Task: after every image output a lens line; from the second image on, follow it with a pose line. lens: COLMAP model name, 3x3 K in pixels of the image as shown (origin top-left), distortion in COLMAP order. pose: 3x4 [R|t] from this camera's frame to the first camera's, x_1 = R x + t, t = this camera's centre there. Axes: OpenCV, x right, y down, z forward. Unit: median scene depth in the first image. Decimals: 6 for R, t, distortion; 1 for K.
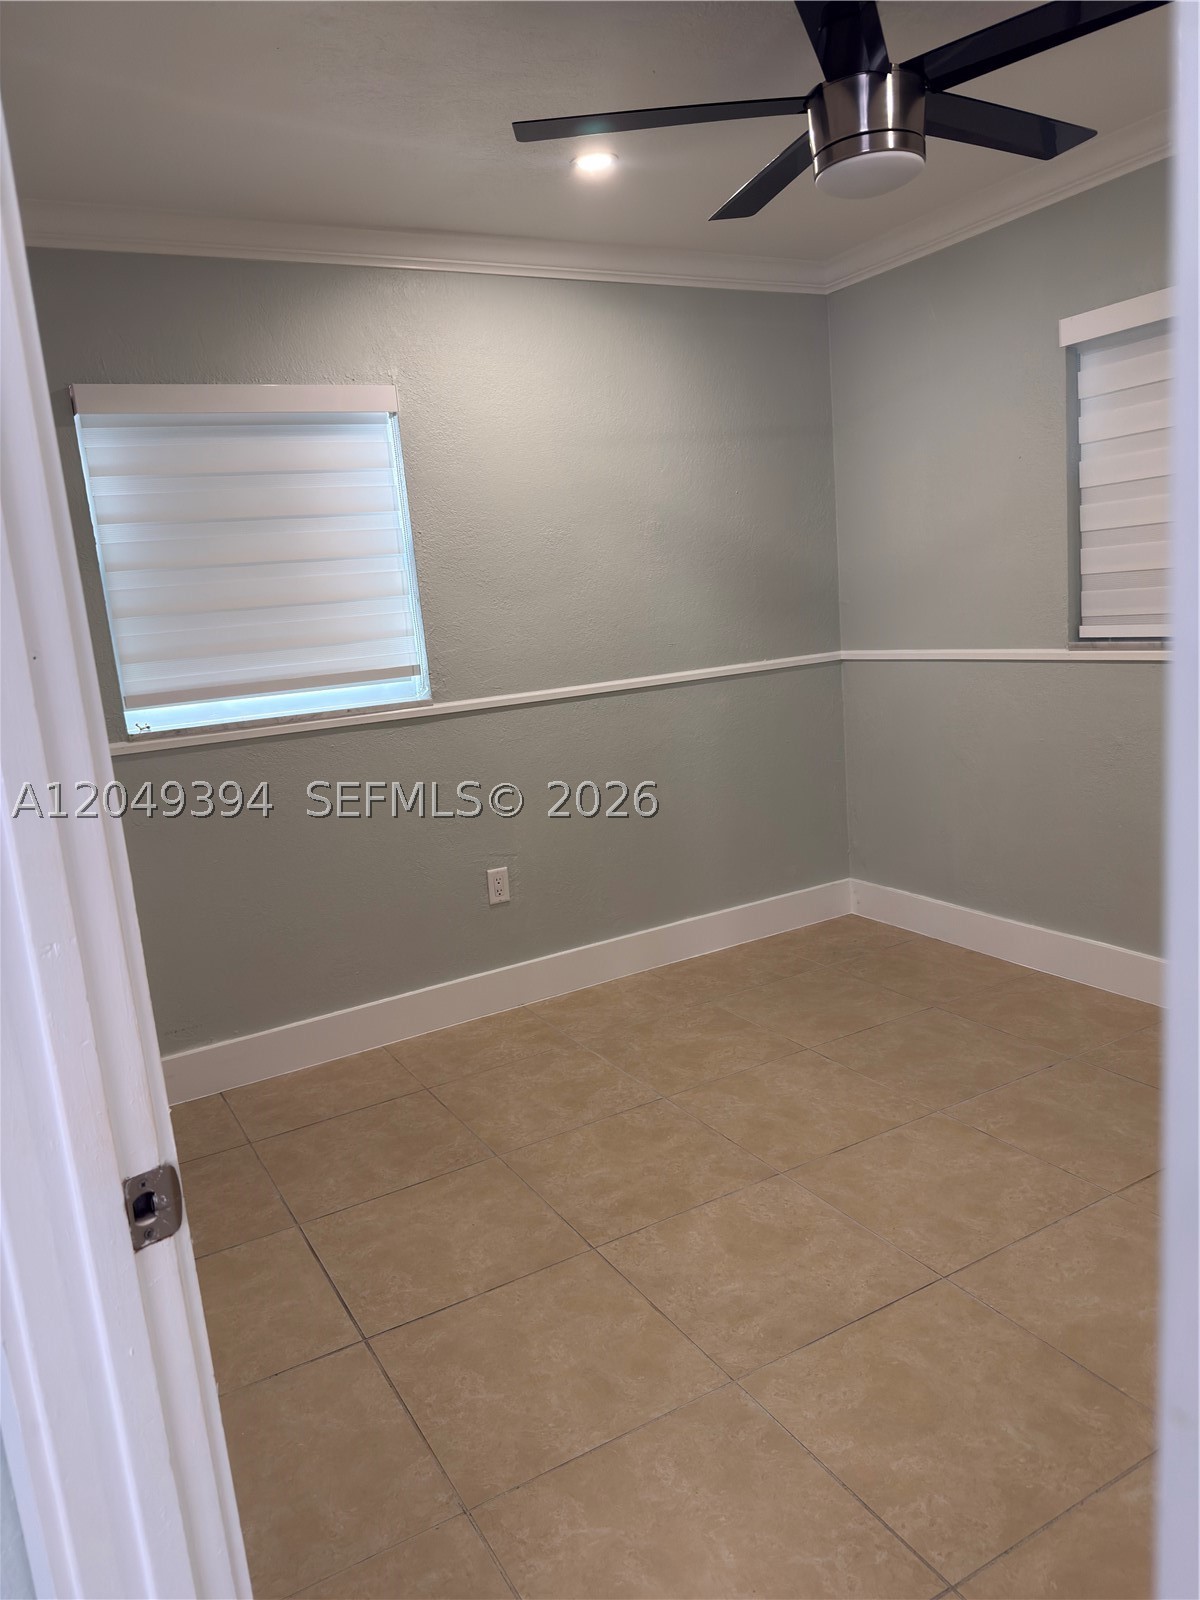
lens RADIAL K [[1128.8, 0, 600.0], [0, 1128.8, 800.0], [0, 0, 1]] dist [-0.002197, -0.002002]
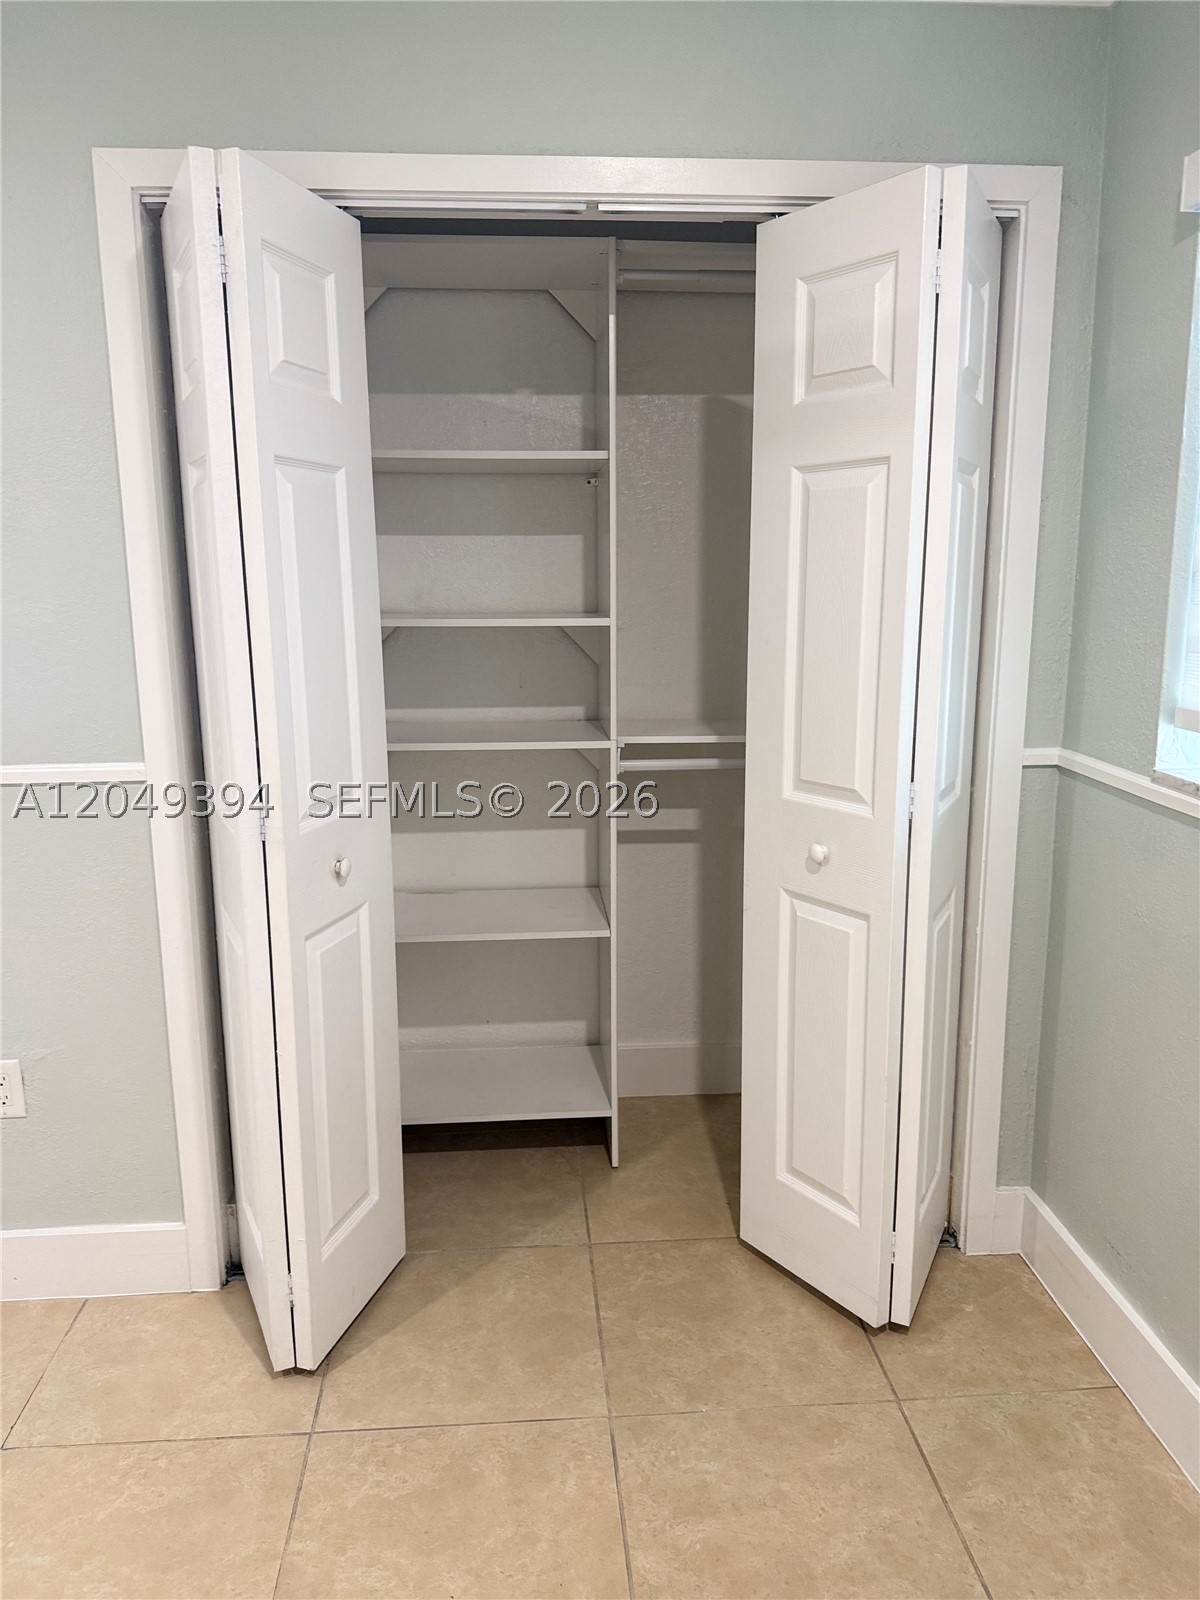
lens RADIAL K [[1128.8, 0, 600.0], [0, 1128.8, 800.0], [0, 0, 1]] dist [-0.002197, -0.002002]
pose [[-0.424244, 0.265701, -0.865690, 0.263914], [-0.116512, 0.932023, 0.343158, -0.251237], [0.898021, 0.246446, -0.364448, 1.122611]]
